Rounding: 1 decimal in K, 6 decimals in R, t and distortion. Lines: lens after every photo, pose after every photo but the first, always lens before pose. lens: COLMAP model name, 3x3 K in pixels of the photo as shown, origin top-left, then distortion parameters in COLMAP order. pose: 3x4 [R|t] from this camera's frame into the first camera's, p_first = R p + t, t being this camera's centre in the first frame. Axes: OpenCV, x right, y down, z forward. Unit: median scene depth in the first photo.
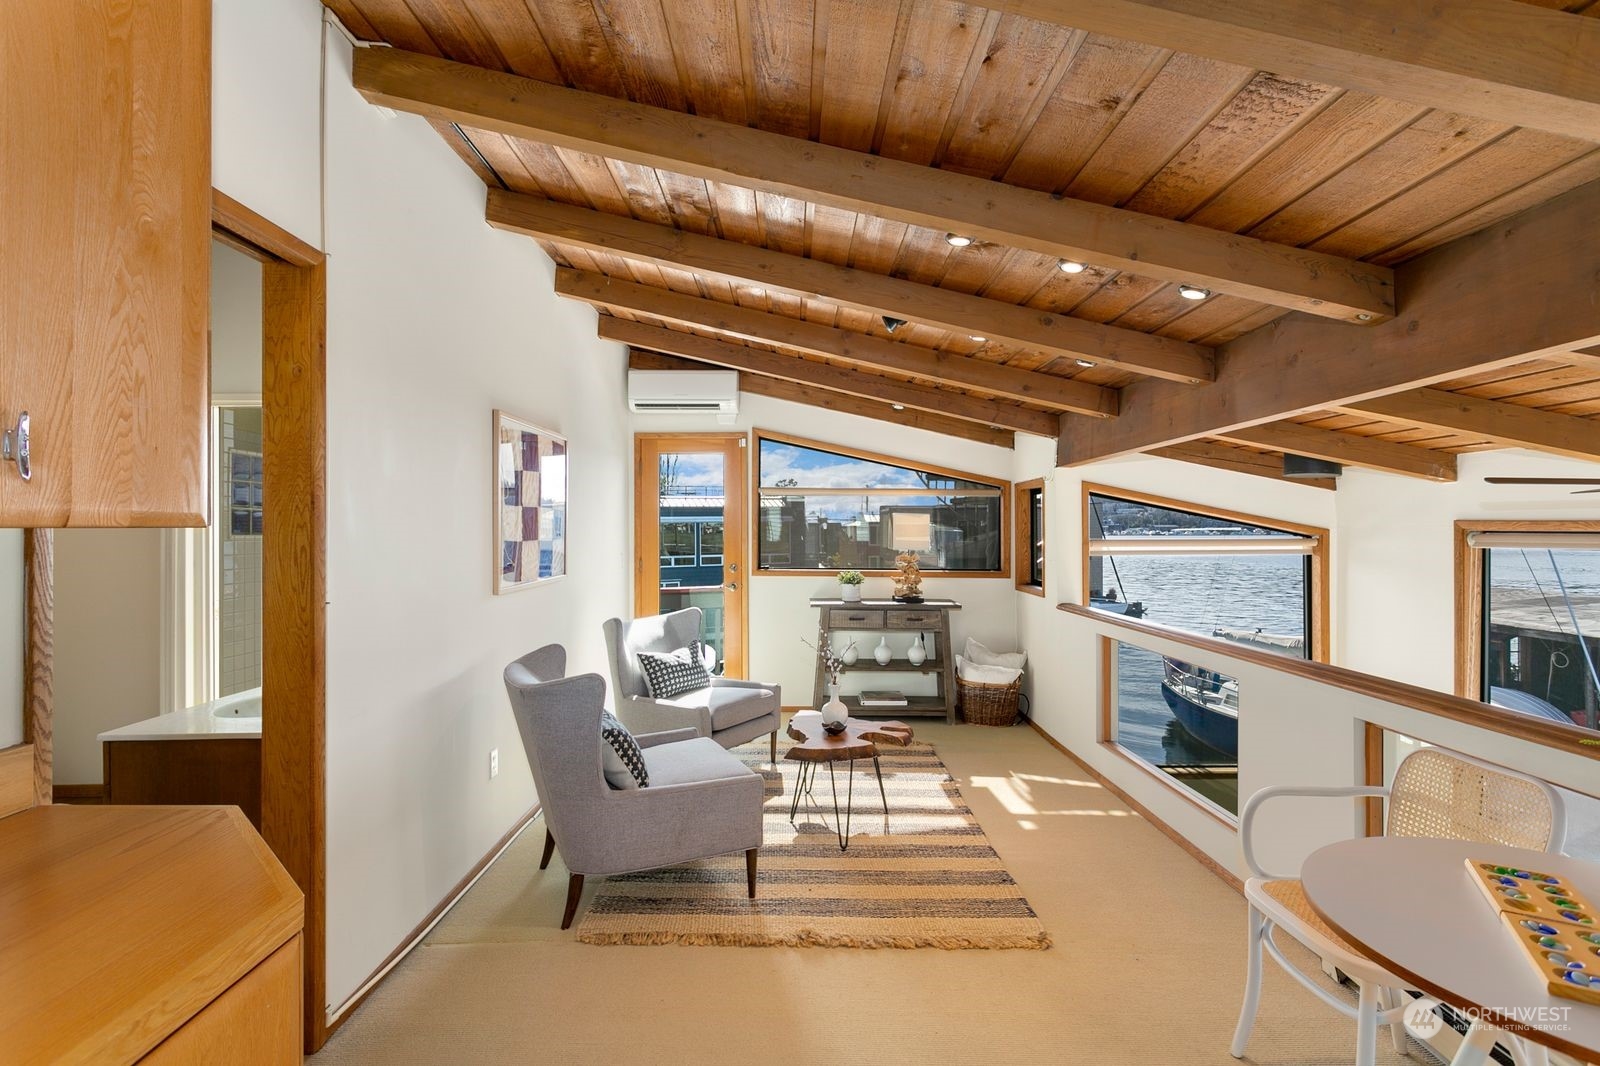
lens RADIAL K [[802.8, 0, 796.3], [0, 802.8, 527.5], [0, 0, 1]] dist [-0.001684, -0.000187]
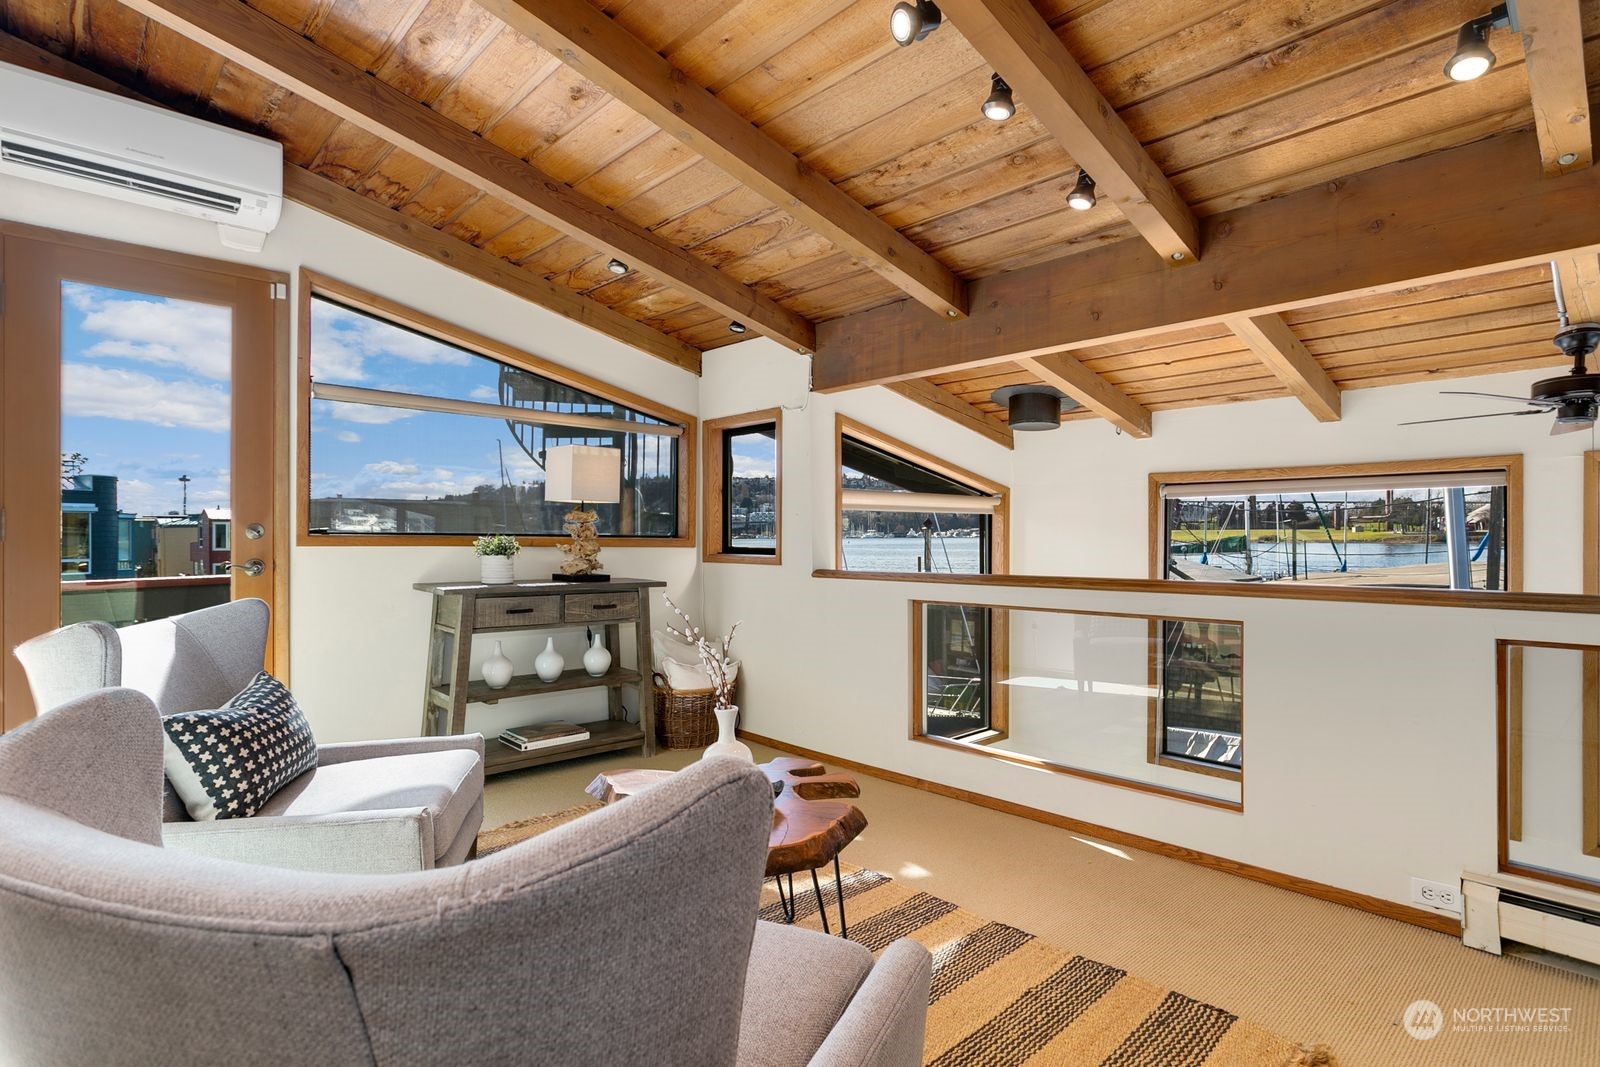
lens RADIAL K [[797.5, 0, 800.0], [0, 797.5, 536.8], [0, 0, 1]] dist [-0.025816, 0.024501]
pose [[0.721656, 0.000120, 0.692252, -0.189342], [-0.000433, 1.000000, 0.000279, 0.056861], [-0.692252, -0.000501, 0.721656, 0.414860]]
